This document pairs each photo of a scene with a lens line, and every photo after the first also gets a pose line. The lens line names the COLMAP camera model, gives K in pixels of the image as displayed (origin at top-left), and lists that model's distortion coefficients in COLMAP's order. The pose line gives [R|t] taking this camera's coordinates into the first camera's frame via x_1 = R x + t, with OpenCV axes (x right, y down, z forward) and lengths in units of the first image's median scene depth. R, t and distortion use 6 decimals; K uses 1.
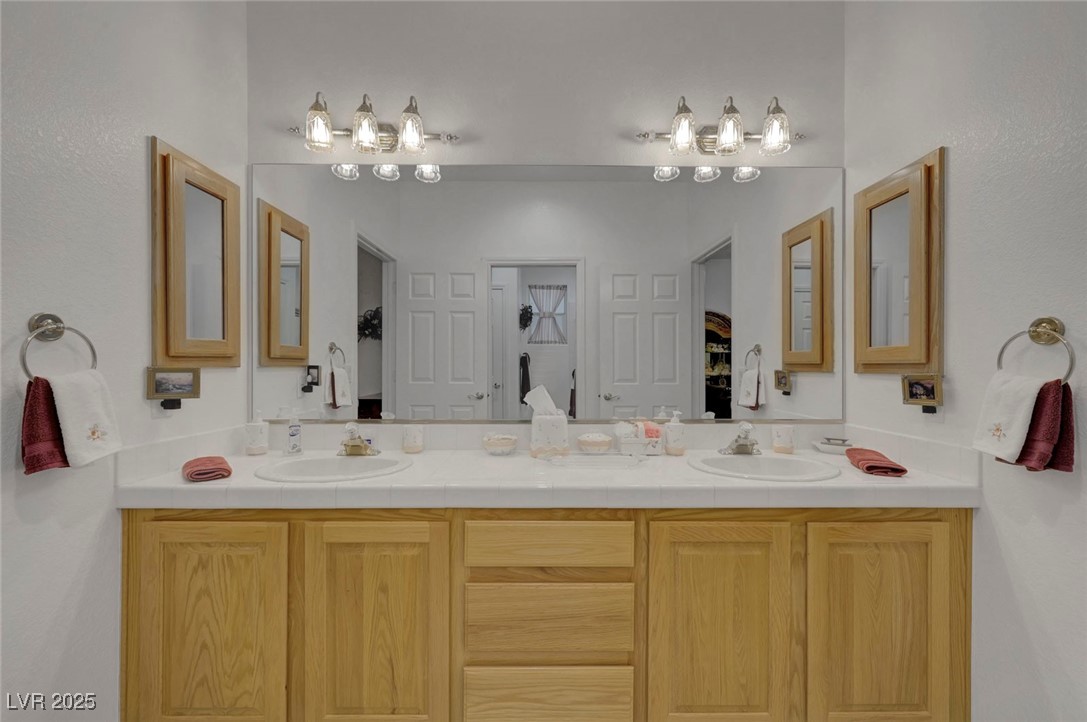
lens RADIAL K [[425.0, 0, 547.5], [0, 425.0, 356.5], [0, 0, 1]] dist [-0.002173, 0.000638]
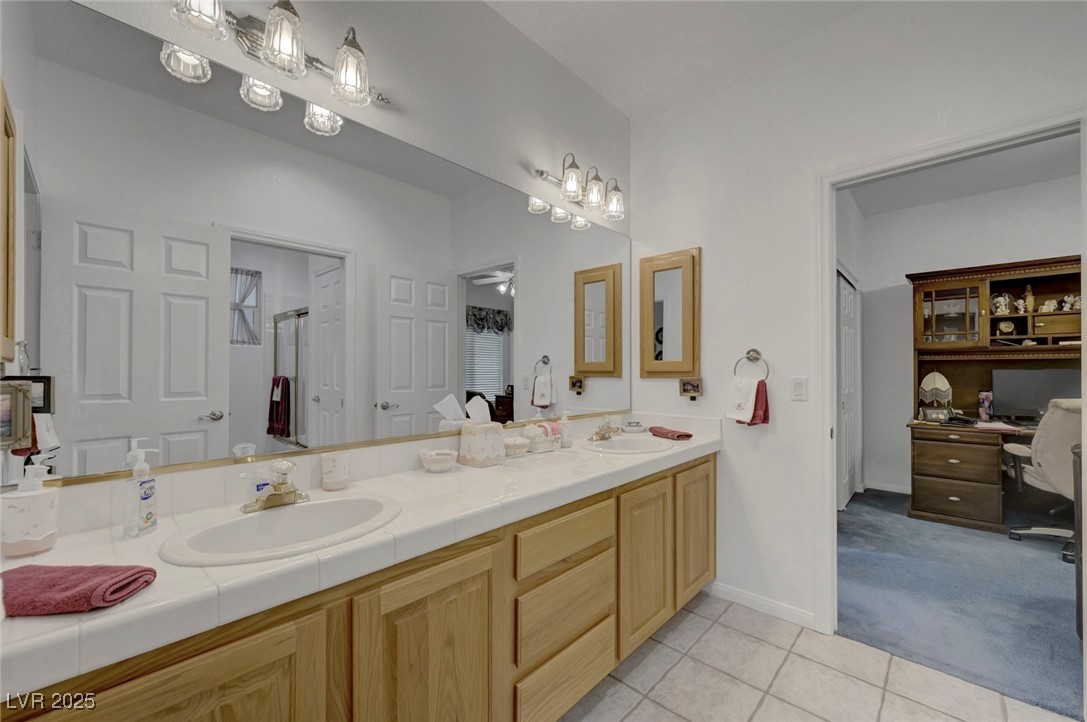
lens RADIAL K [[425.0, 0, 552.8], [0, 425.0, 361.0], [0, 0, 1]] dist [-0.002173, 0.000638]
pose [[0.689737, 0.015506, 0.723894, -0.607401], [-0.014049, 0.999869, -0.008031, -0.003434], [-0.723924, -0.004631, 0.689865, 0.193518]]
